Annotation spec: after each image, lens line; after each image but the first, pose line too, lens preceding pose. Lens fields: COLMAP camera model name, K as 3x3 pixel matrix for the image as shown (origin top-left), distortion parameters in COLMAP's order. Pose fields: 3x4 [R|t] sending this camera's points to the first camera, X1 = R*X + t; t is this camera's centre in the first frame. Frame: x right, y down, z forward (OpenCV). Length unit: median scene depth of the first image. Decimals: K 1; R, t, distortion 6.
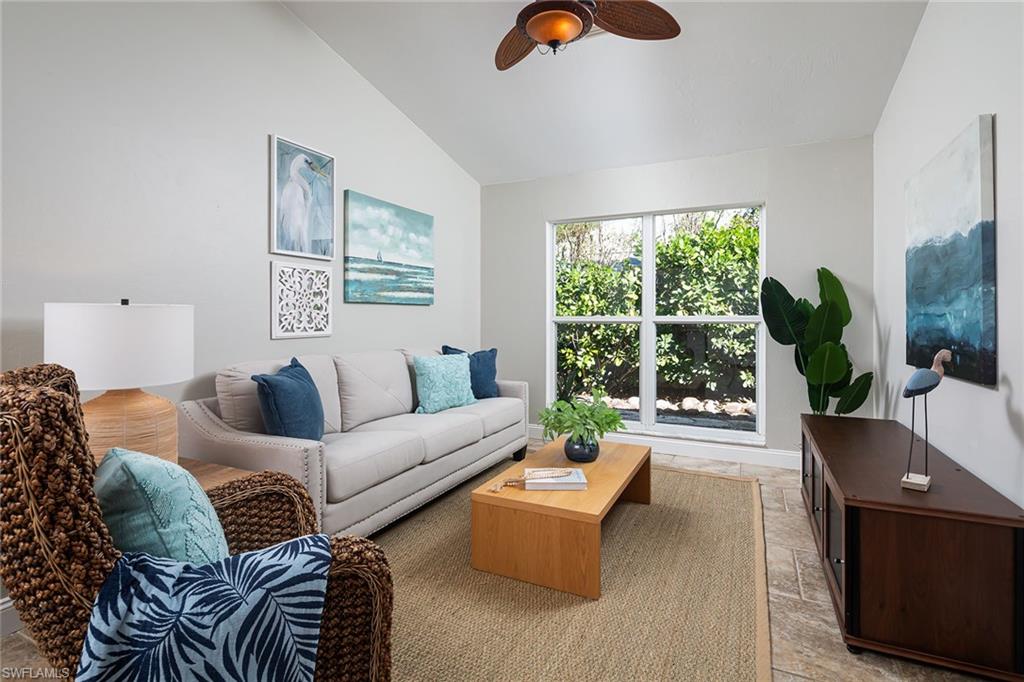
lens RADIAL K [[500.6, 0, 509.0], [0, 500.6, 312.3], [0, 0, 1]] dist [0.000513, -0.000576]
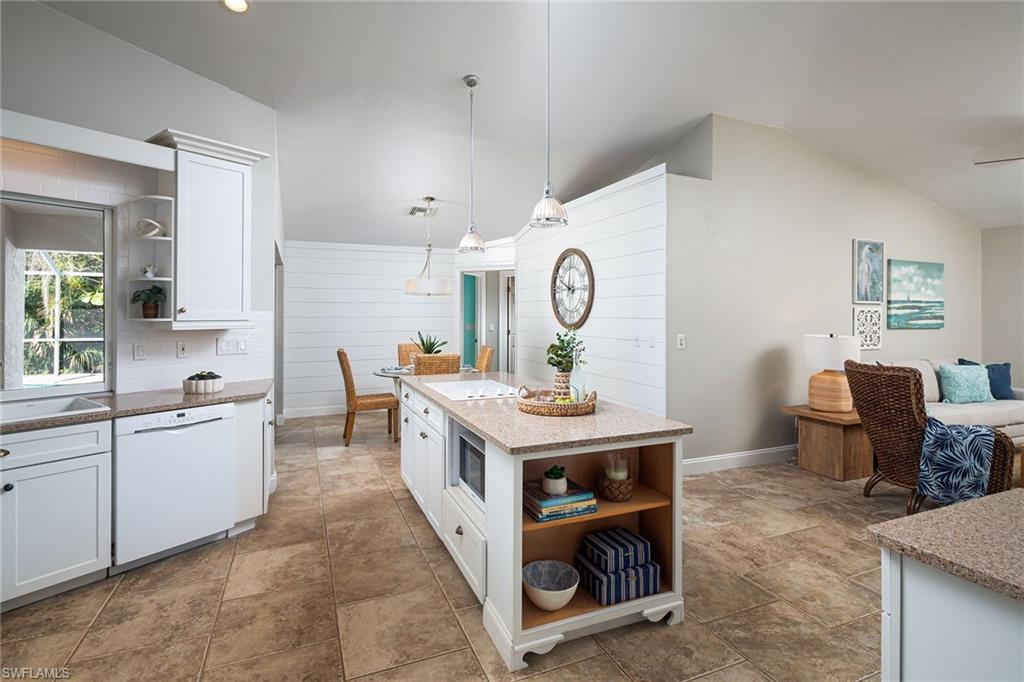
lens RADIAL K [[496.4, 0, 509.9], [0, 496.4, 312.4], [0, 0, 1]] dist [-0.000322, -0.000971]
pose [[0.752168, 0.001649, -0.658969, -0.180219], [-0.002268, 0.999997, -0.000086, -0.066121], [0.658967, 0.001559, 0.752170, -0.964702]]
